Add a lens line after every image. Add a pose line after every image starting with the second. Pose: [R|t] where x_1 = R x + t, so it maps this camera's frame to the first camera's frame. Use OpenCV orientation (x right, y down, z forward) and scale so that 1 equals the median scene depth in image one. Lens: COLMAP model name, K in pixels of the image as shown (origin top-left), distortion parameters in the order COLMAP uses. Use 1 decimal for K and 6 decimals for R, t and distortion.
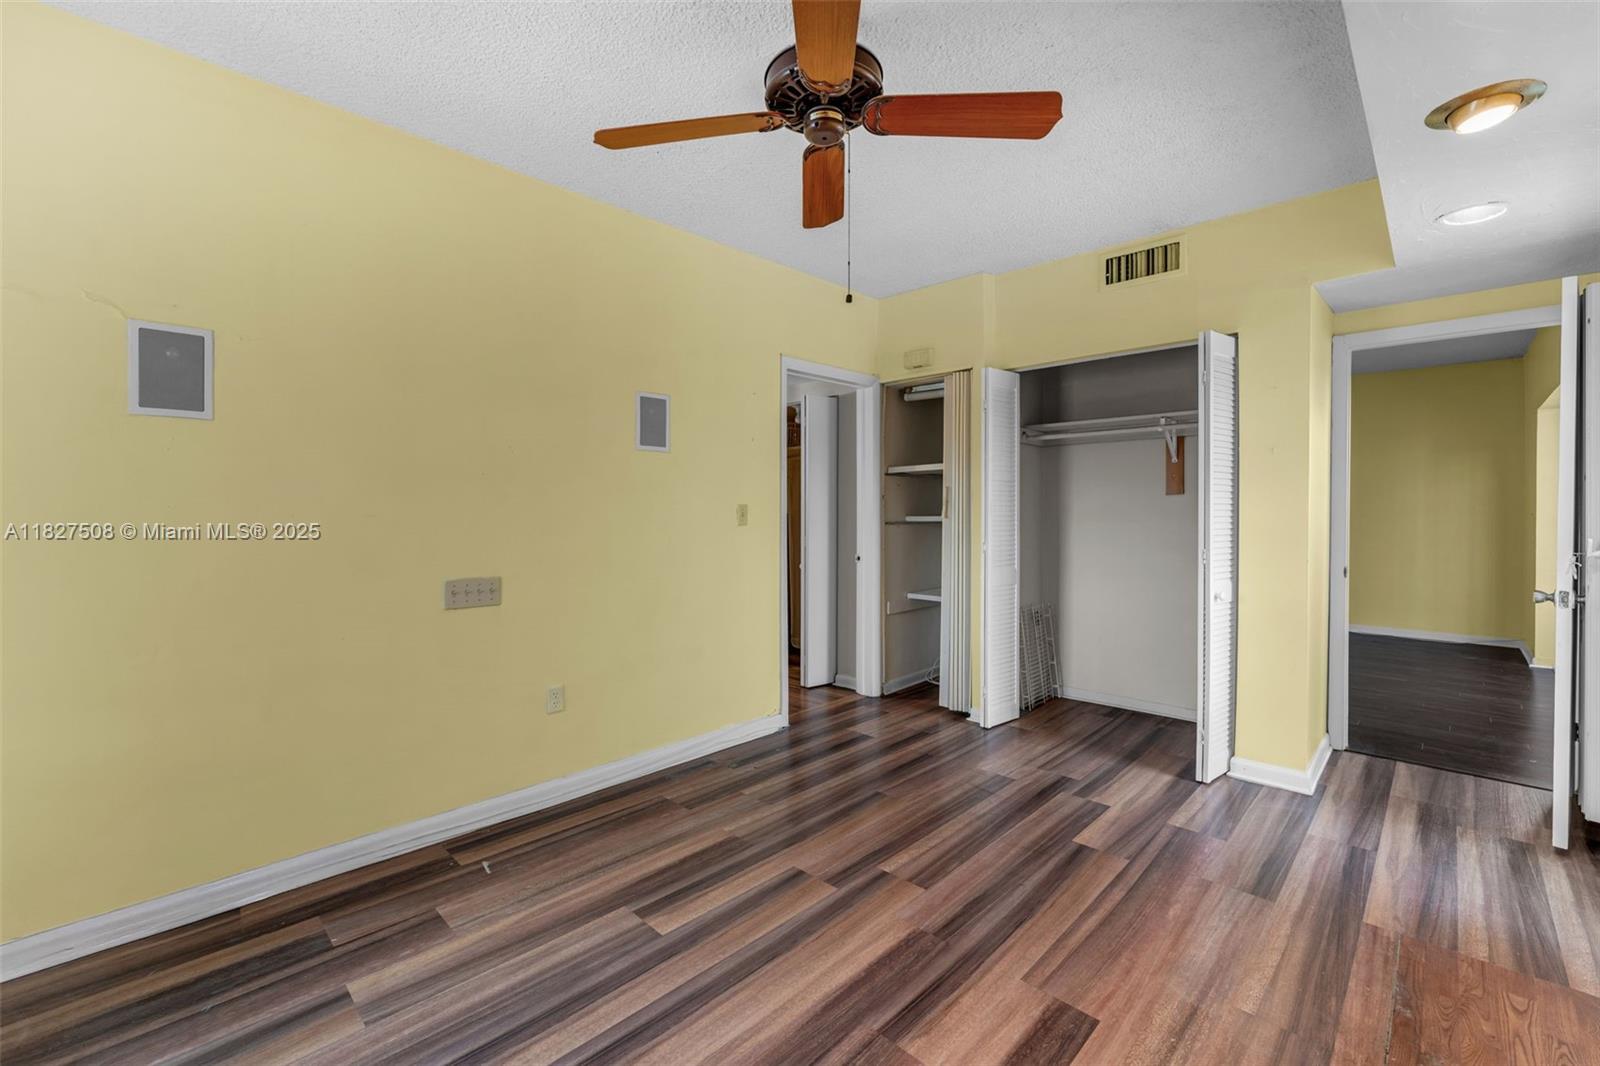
lens RADIAL K [[650.2, 0, 793.9], [0, 650.2, 518.9], [0, 0, 1]] dist [-0.004476, -0.000049]
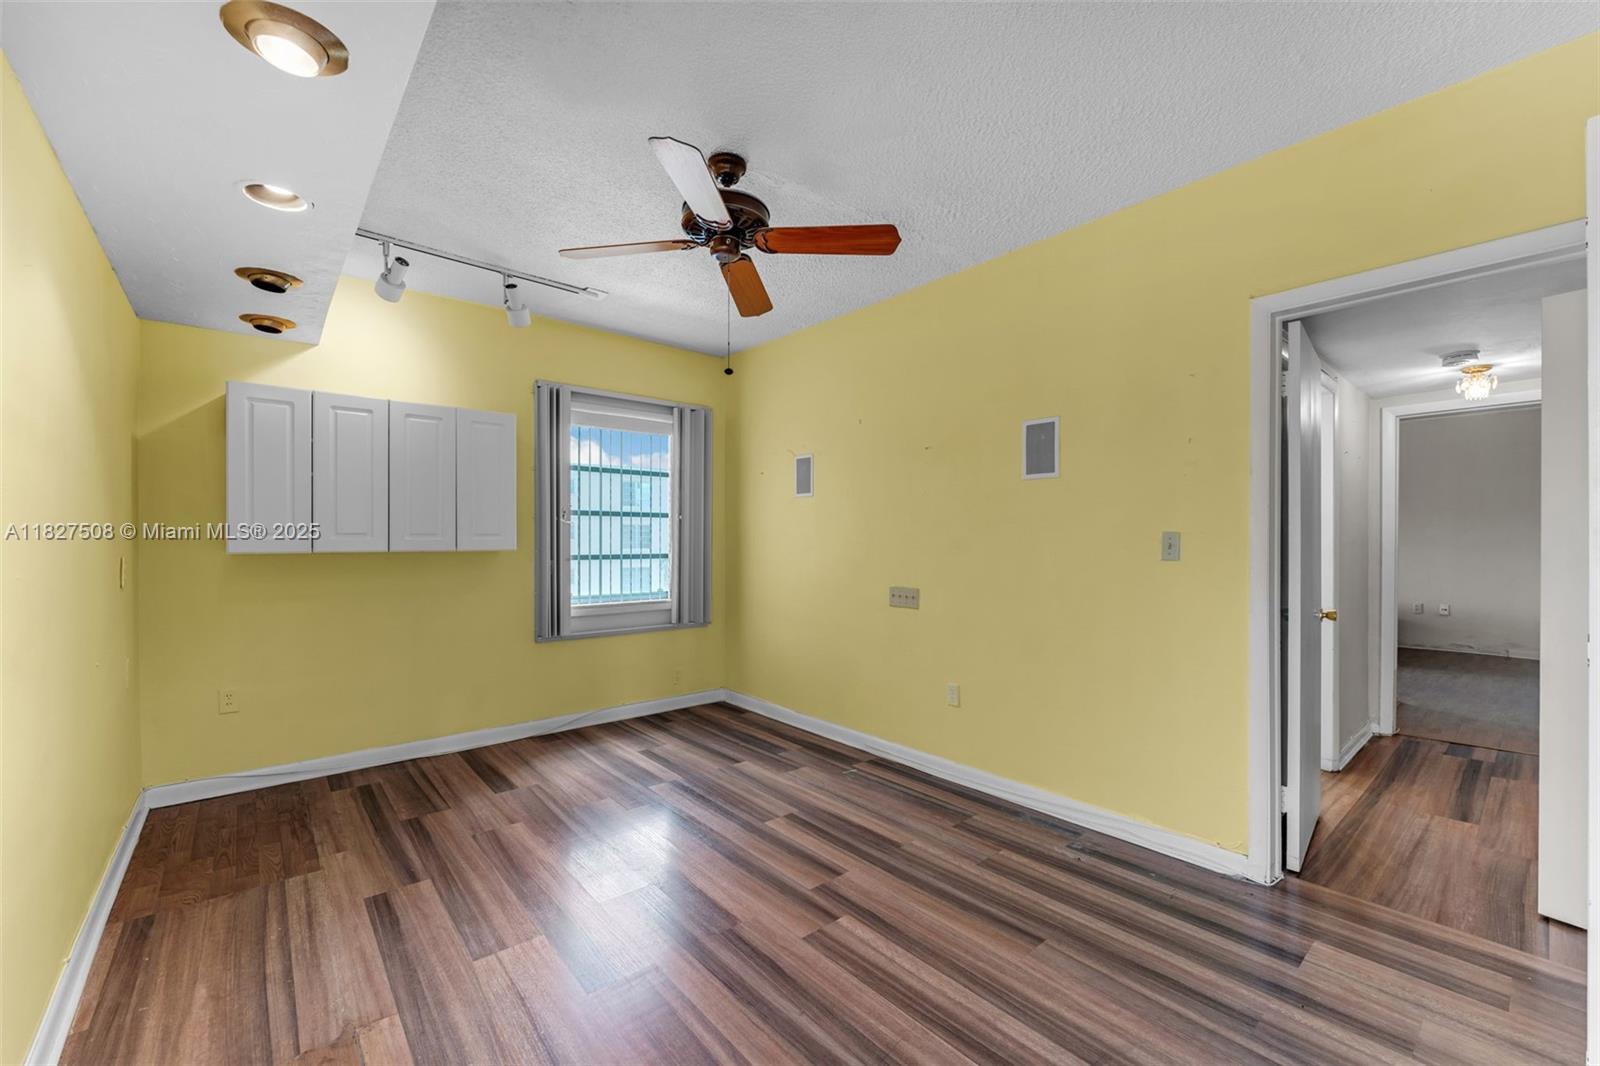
lens RADIAL K [[650.2, 0, 796.7], [0, 650.2, 540.3], [0, 0, 1]] dist [-0.004476, -0.000049]
pose [[-0.078199, 0.000204, -0.996938, 1.008141], [-0.014167, 0.999899, 0.001316, -0.010930], [0.996837, 0.014227, -0.078188, 0.926566]]
